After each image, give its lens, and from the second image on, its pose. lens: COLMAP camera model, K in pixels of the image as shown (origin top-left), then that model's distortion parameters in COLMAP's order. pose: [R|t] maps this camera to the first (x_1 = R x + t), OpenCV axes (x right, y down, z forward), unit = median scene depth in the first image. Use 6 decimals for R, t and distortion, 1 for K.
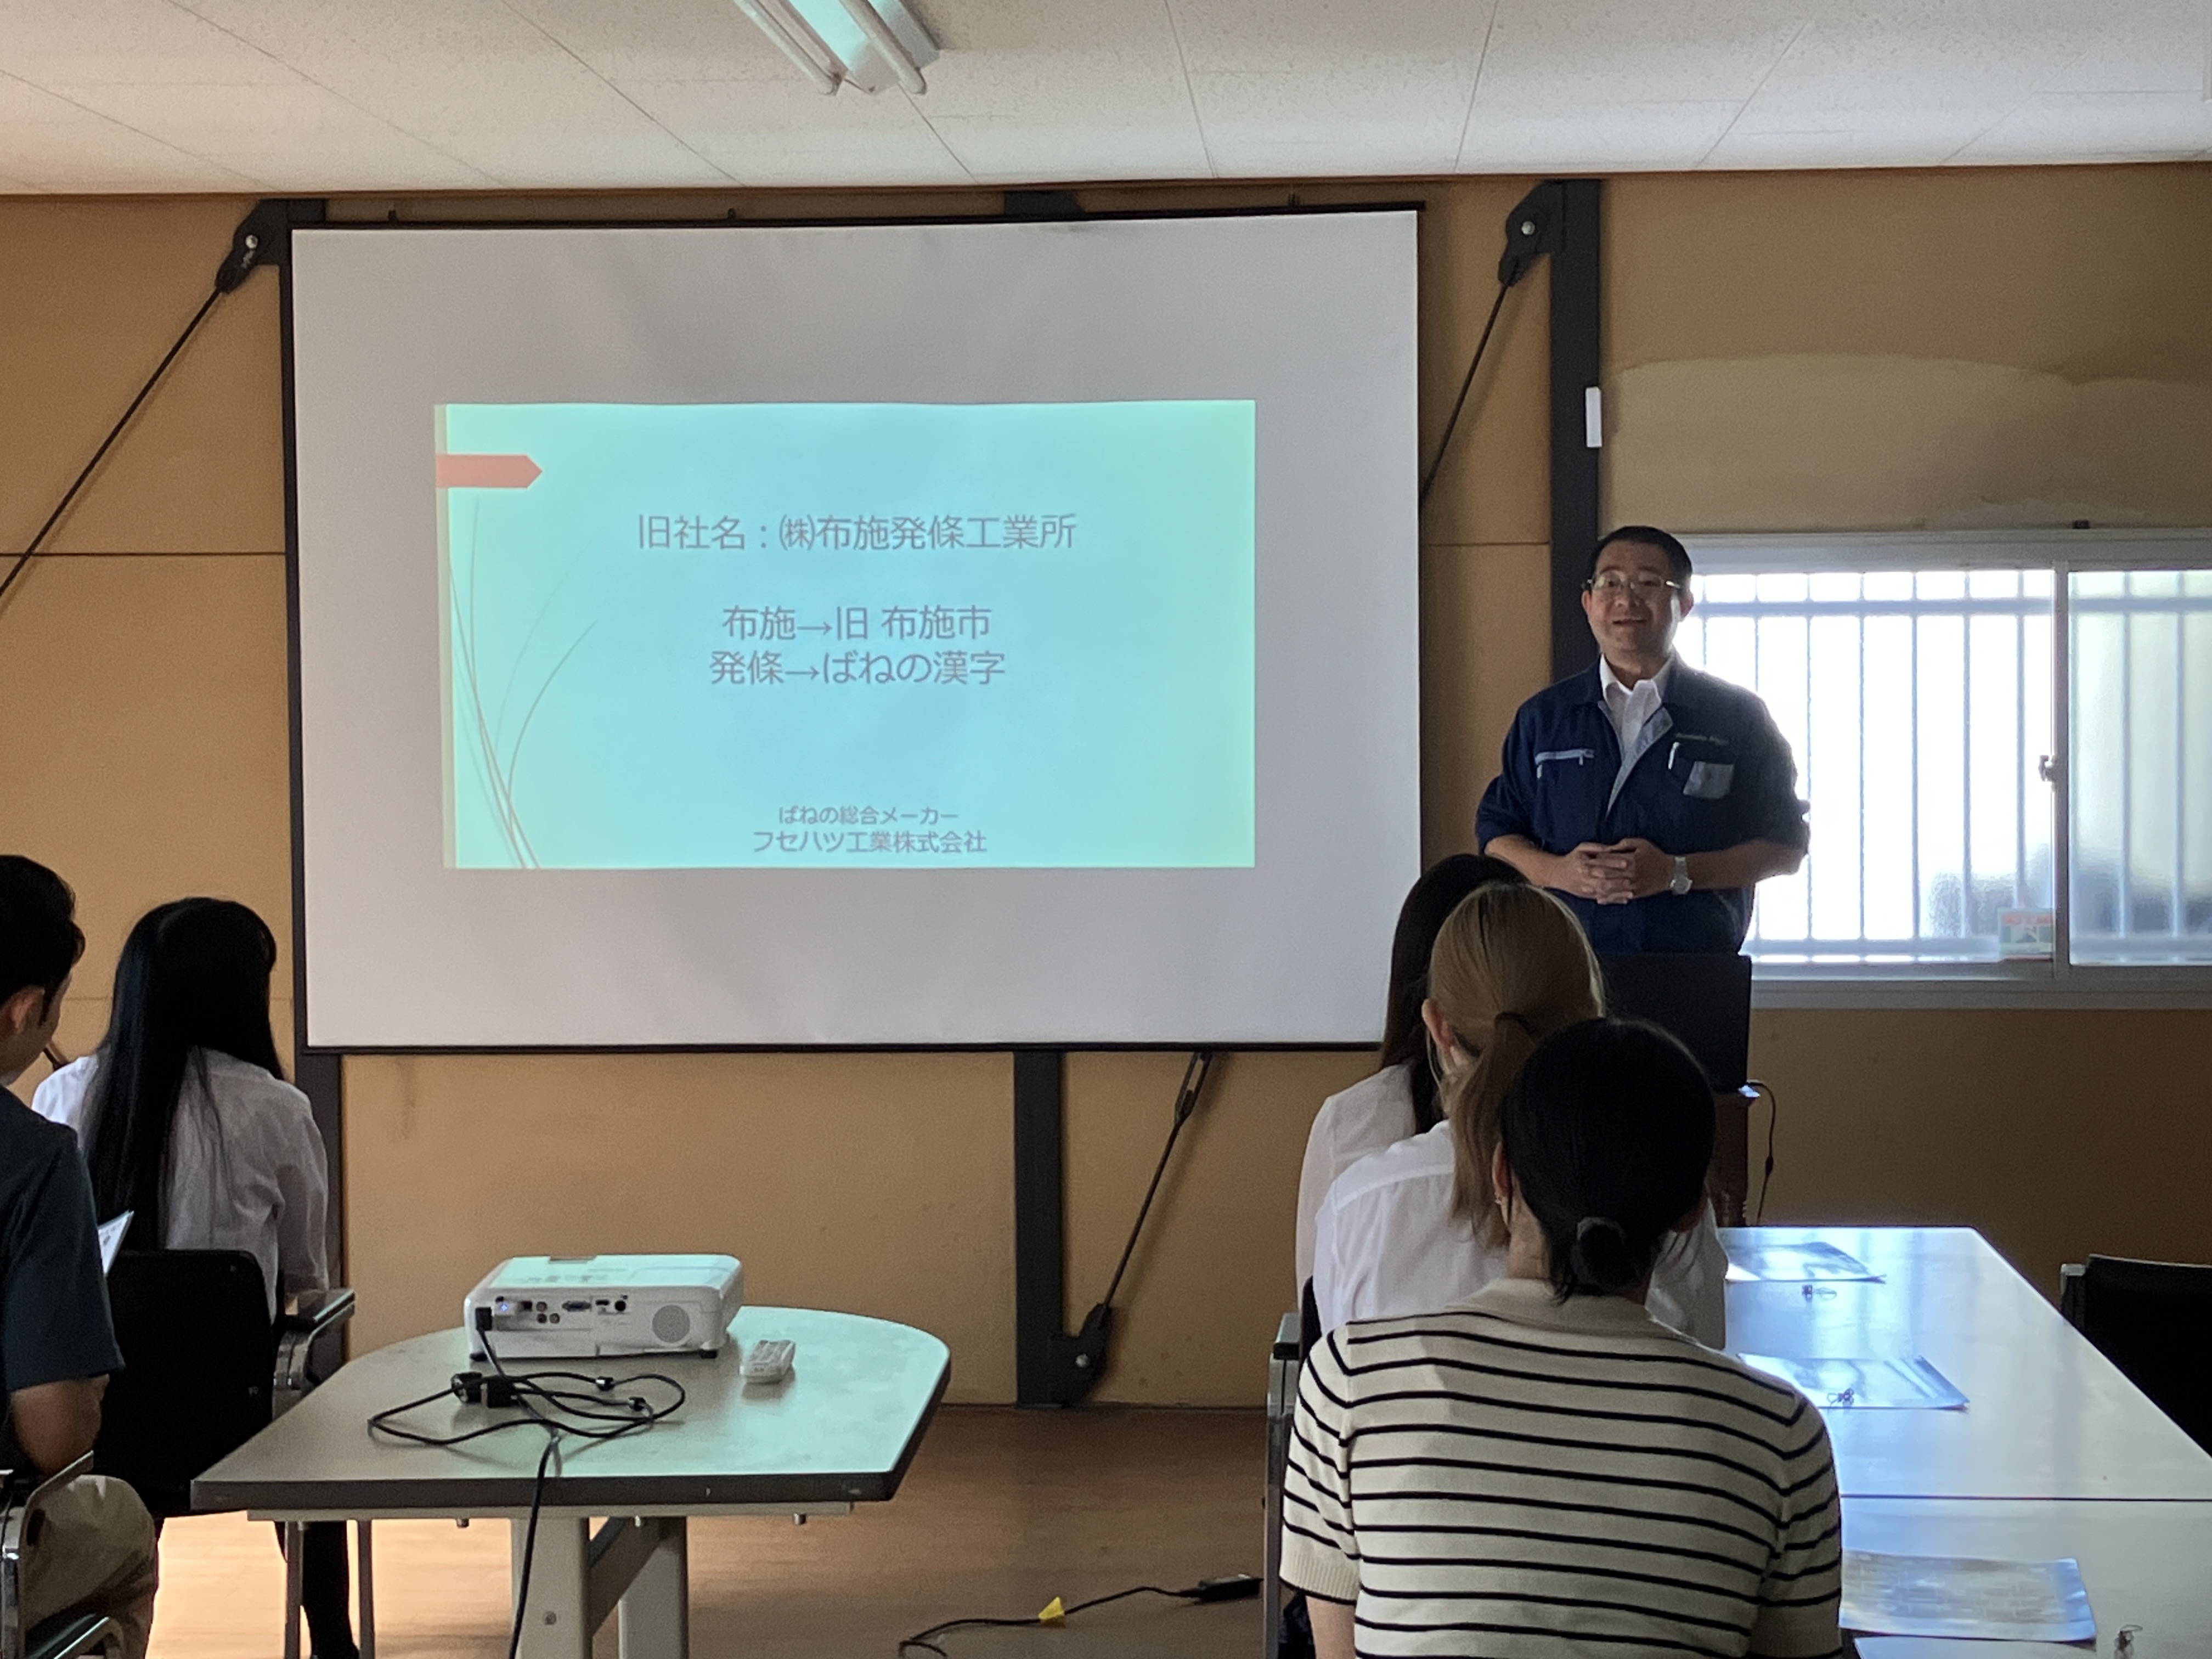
lens RADIAL K [[4247.0, 0, 1087.0], [0, 4247.0, 806.5], [0, 0, 1]] dist [0.118029, 0.000000]
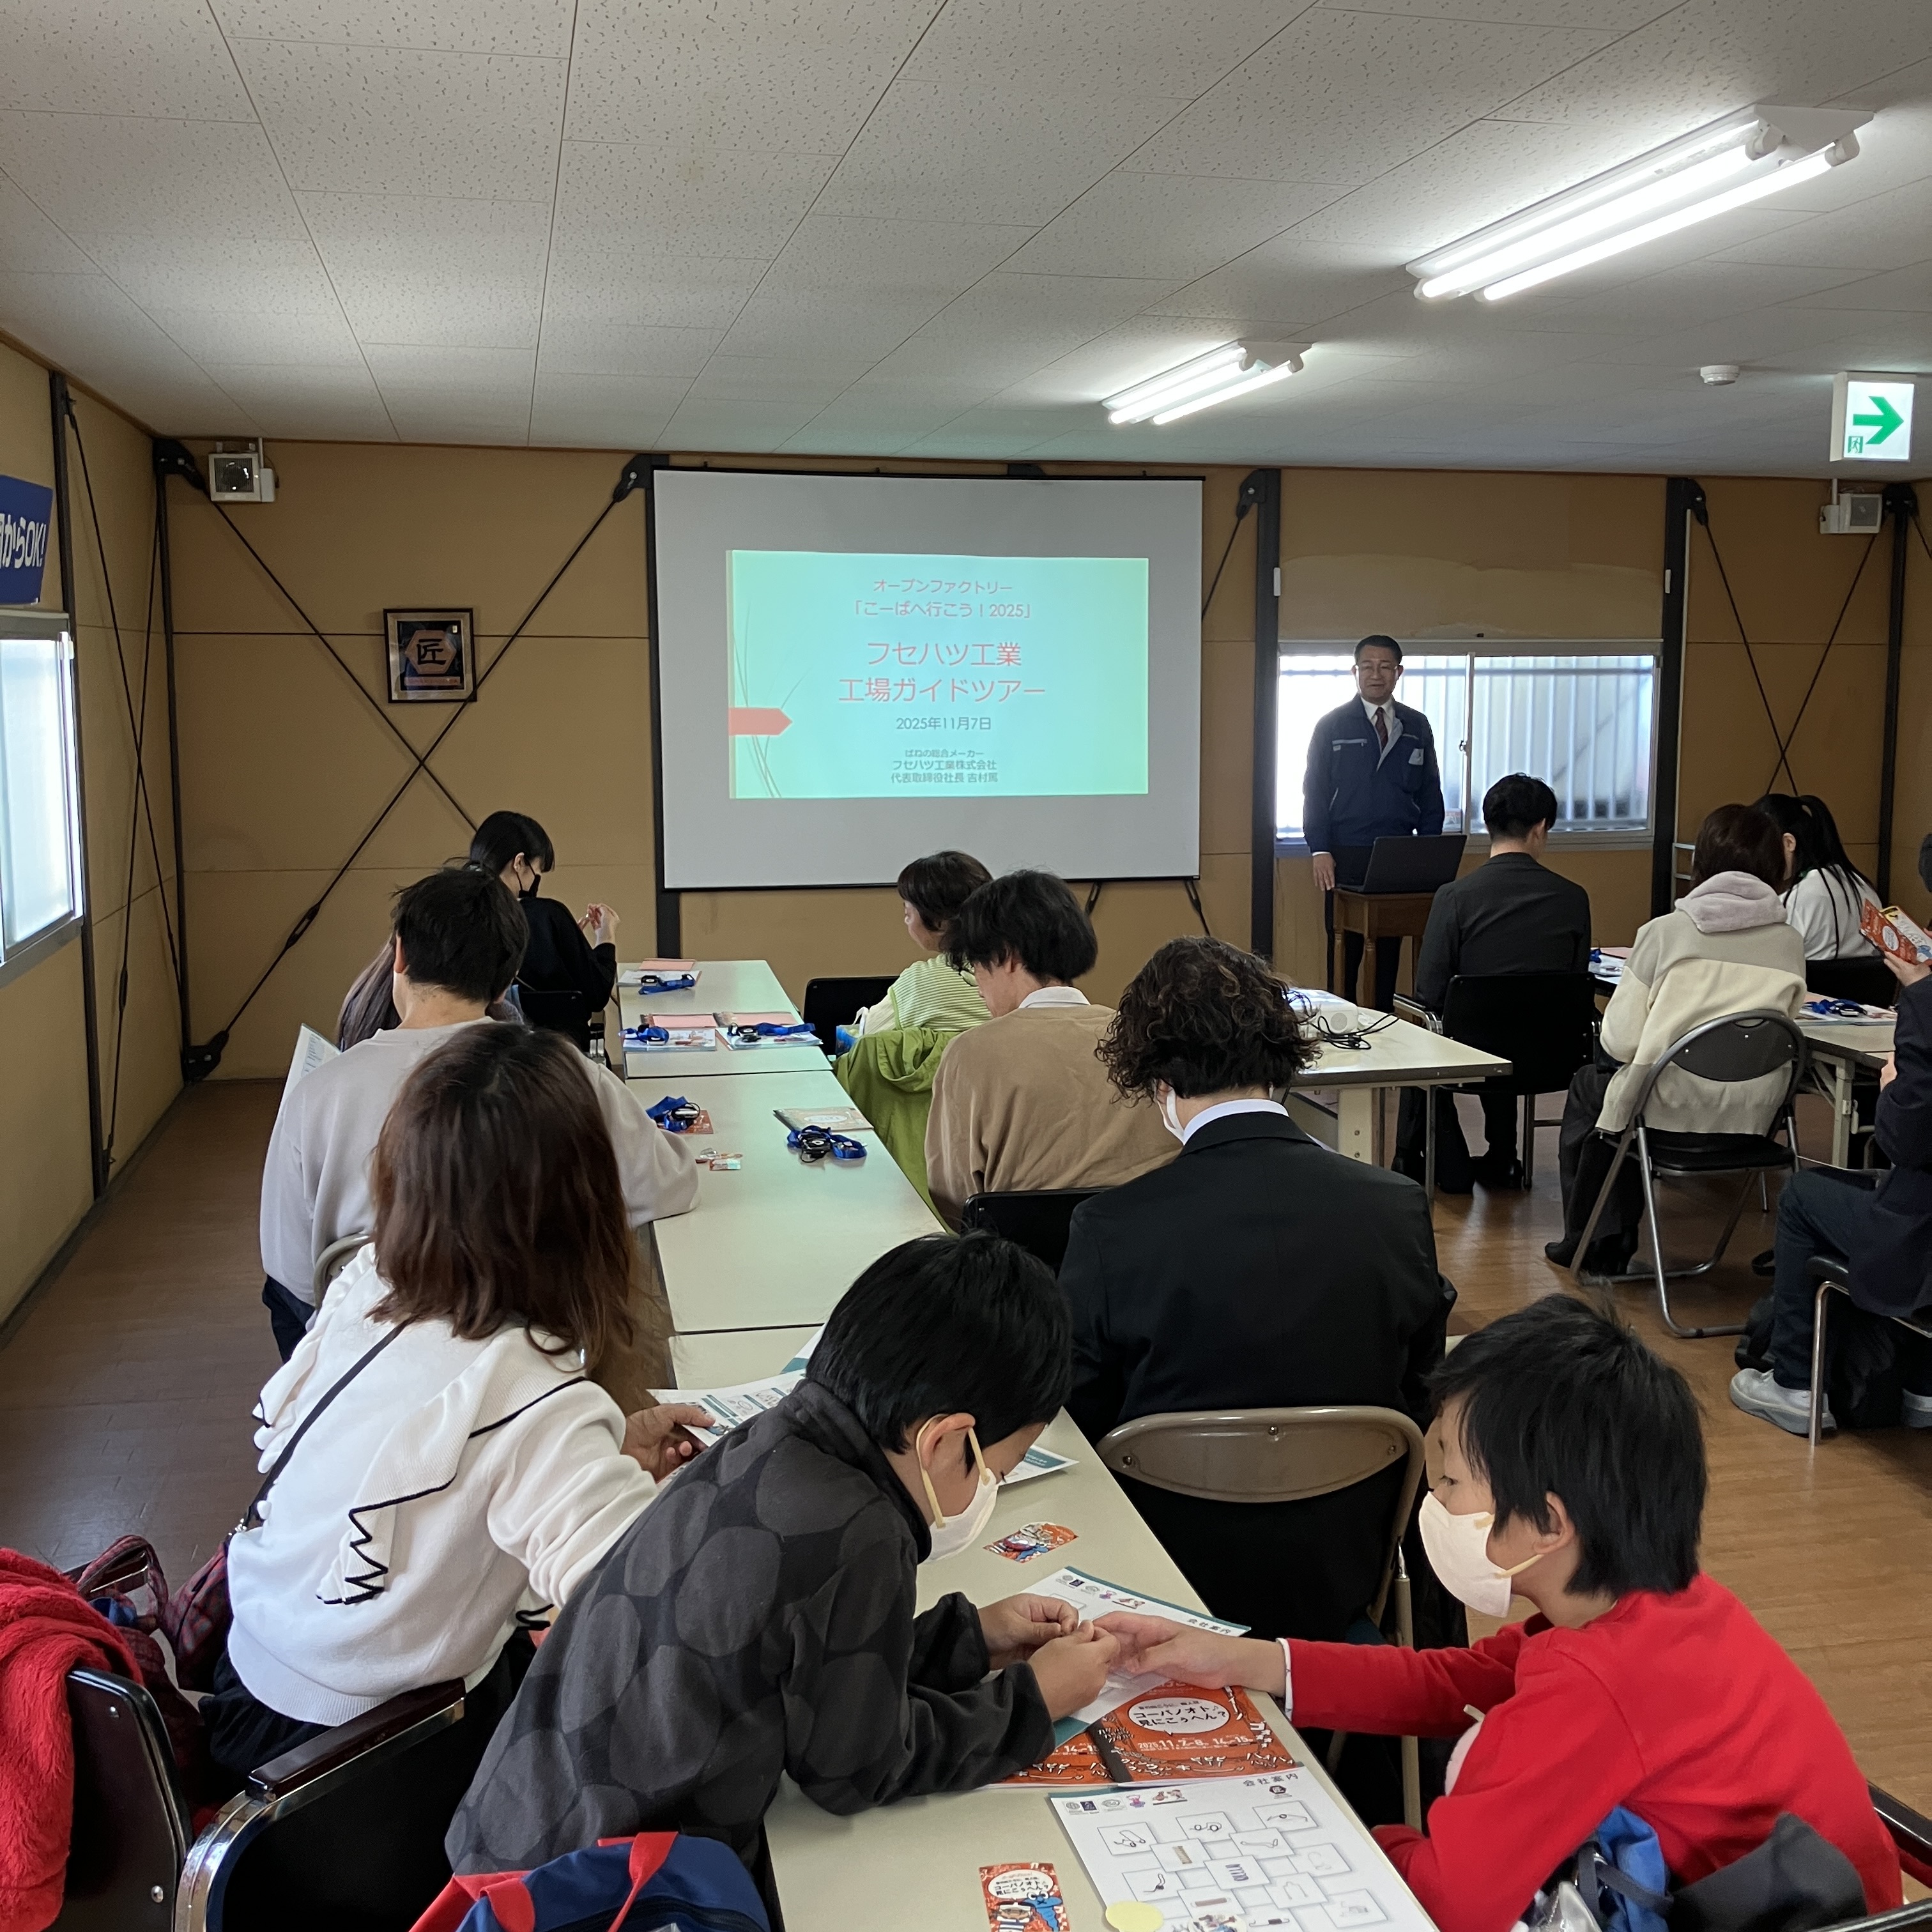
lens RADIAL K [[2141.6, 0, 997.3], [0, 2141.6, 939.5], [0, 0, 1]] dist [0.015532, 0.000000]
pose [[0.954579, -0.028521, 0.296591, -0.340008], [0.004261, 0.996613, 0.082125, -0.001123], [-0.297929, -0.077131, 0.951467, 0.004418]]
